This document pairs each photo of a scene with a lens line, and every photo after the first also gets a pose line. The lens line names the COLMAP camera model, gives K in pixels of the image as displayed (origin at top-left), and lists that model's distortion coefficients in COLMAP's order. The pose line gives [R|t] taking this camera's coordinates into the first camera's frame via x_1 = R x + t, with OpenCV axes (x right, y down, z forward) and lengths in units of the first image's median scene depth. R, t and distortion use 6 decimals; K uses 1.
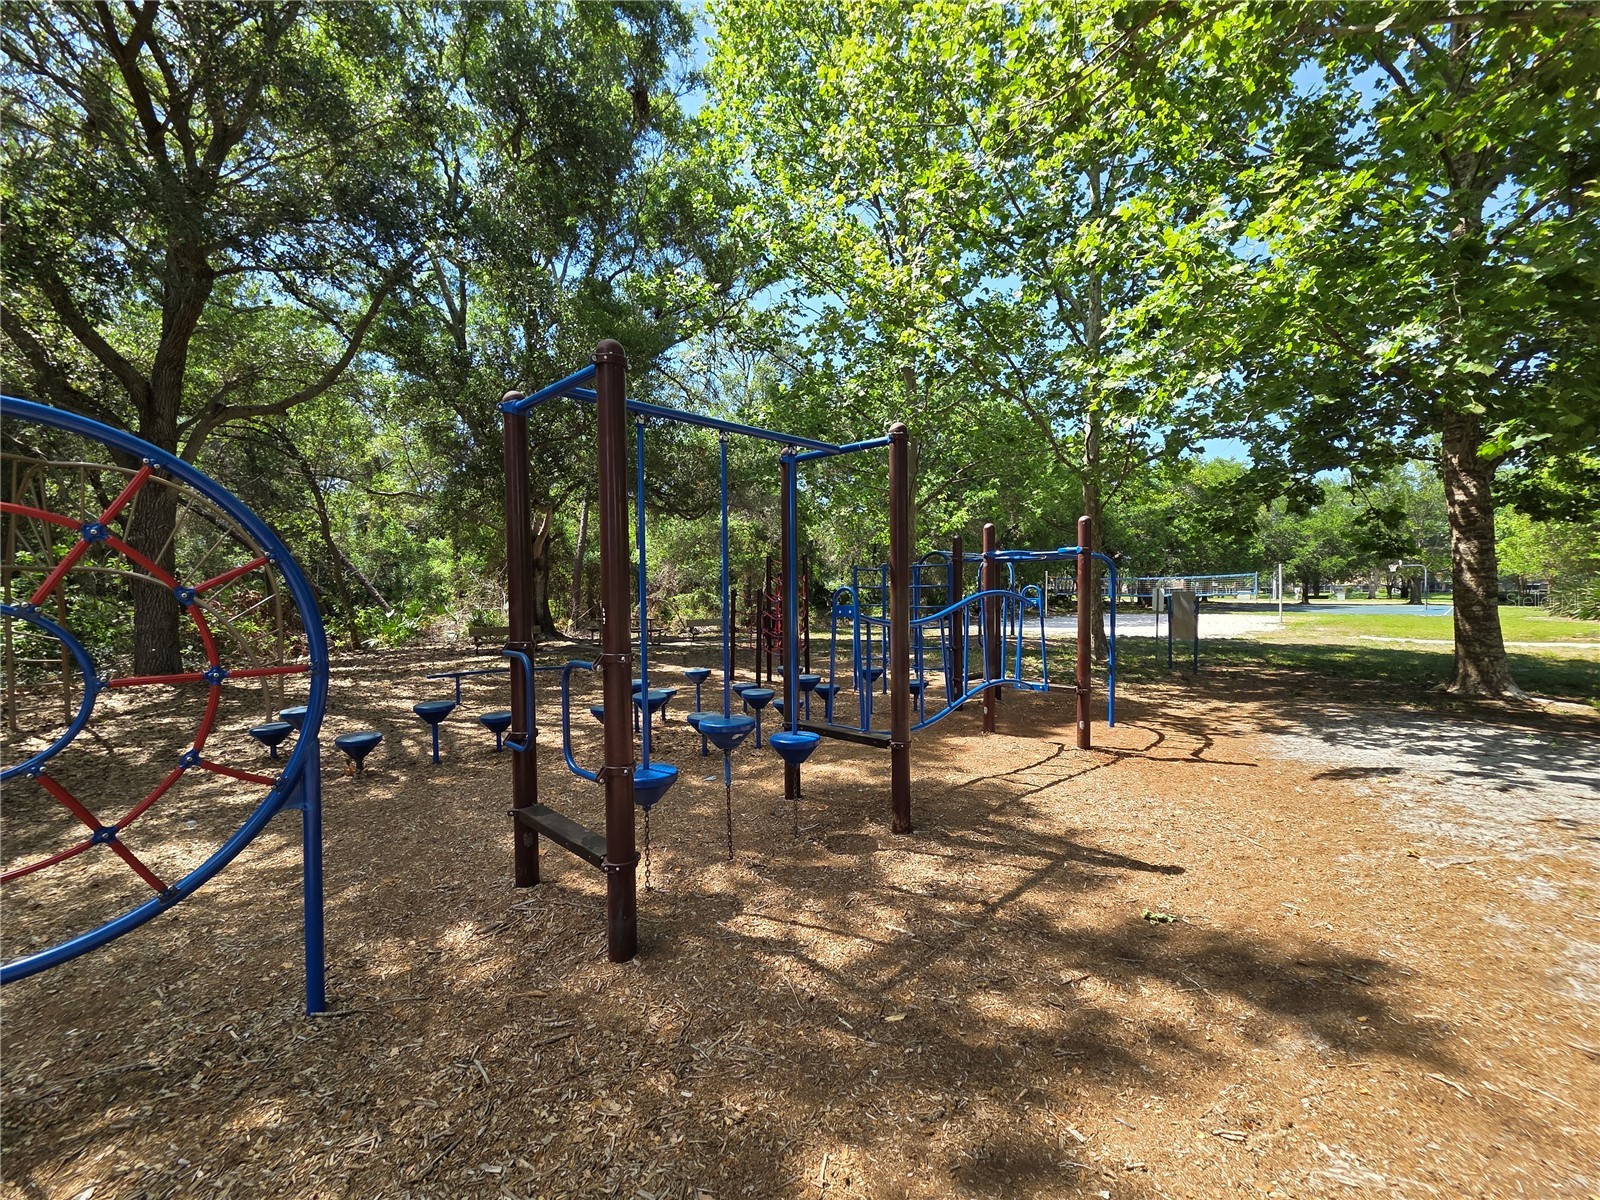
lens RADIAL K [[647.5, 0, 800.0], [0, 647.5, 598.5], [0, 0, 1]] dist [0.000313, 0.000100]
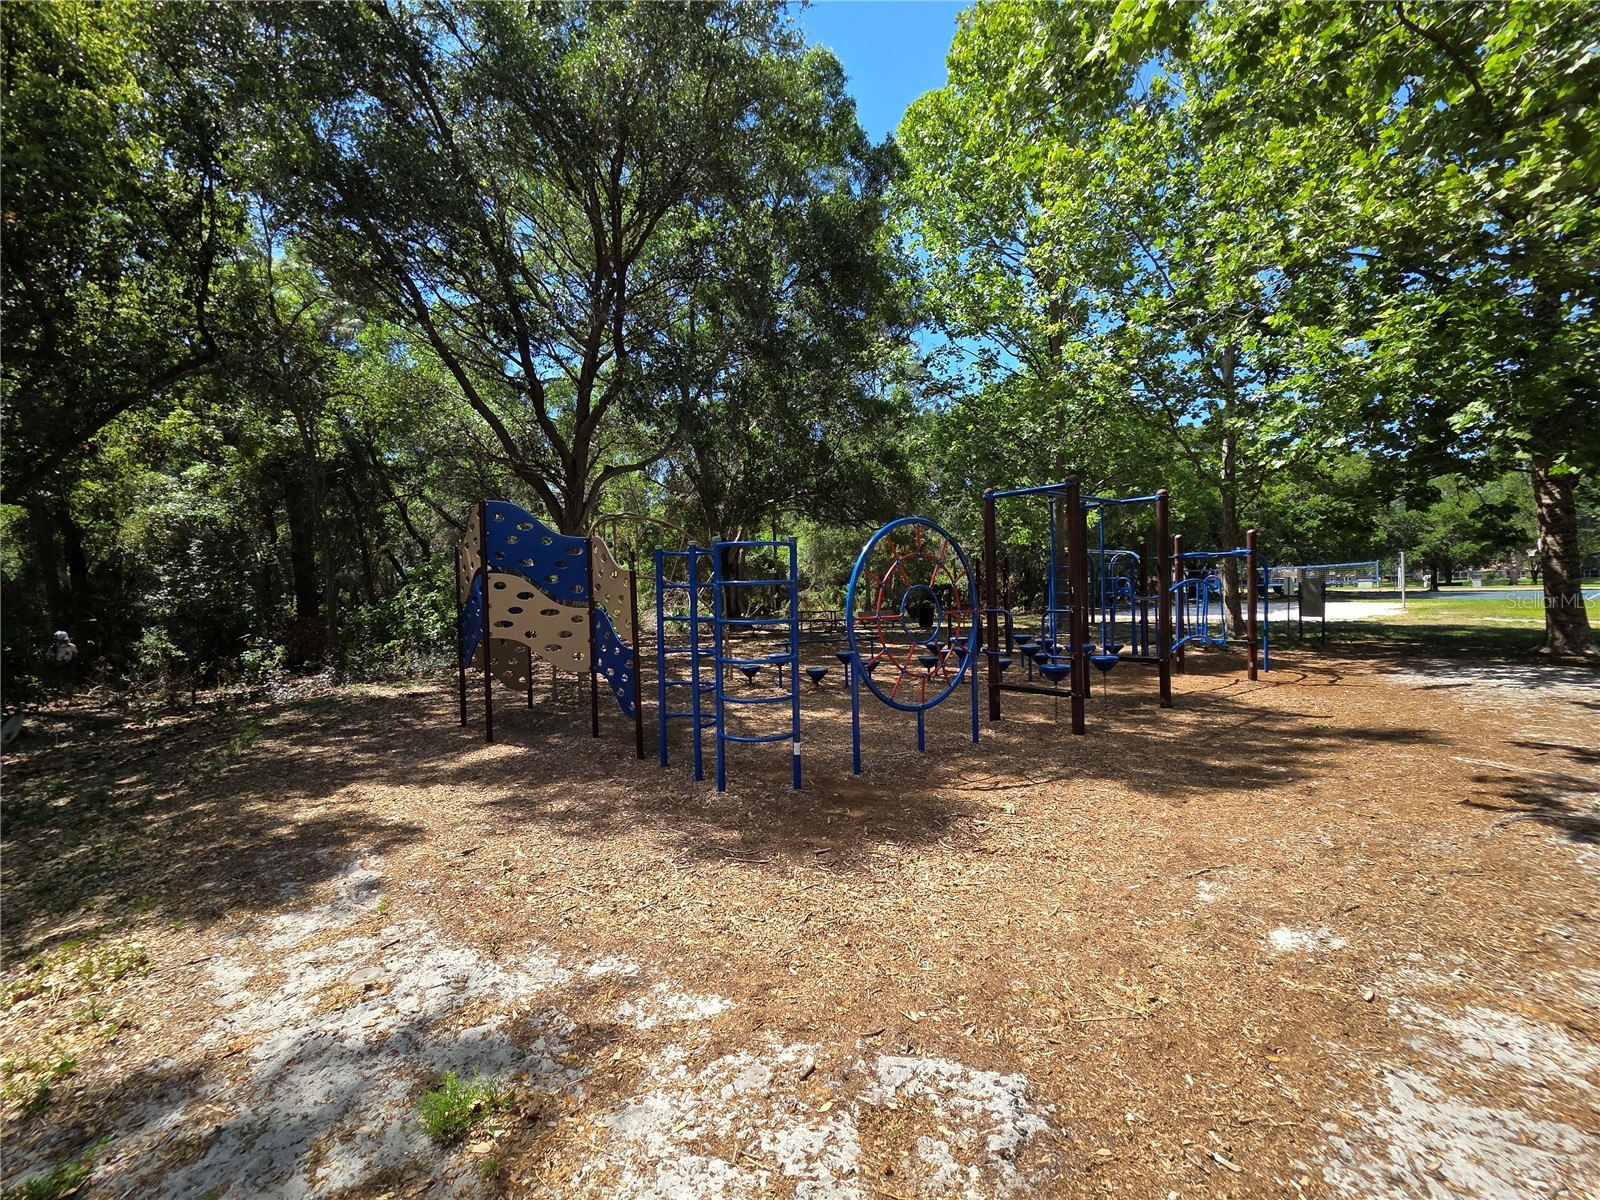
lens RADIAL K [[647.5, 0, 800.1], [0, 647.5, 599.8], [0, 0, 1]] dist [0.000313, 0.000100]
pose [[0.993063, -0.015901, -0.116501, -0.203807], [0.016413, 0.999859, 0.003432, 0.007760], [0.116431, -0.005320, 0.993185, -0.298548]]
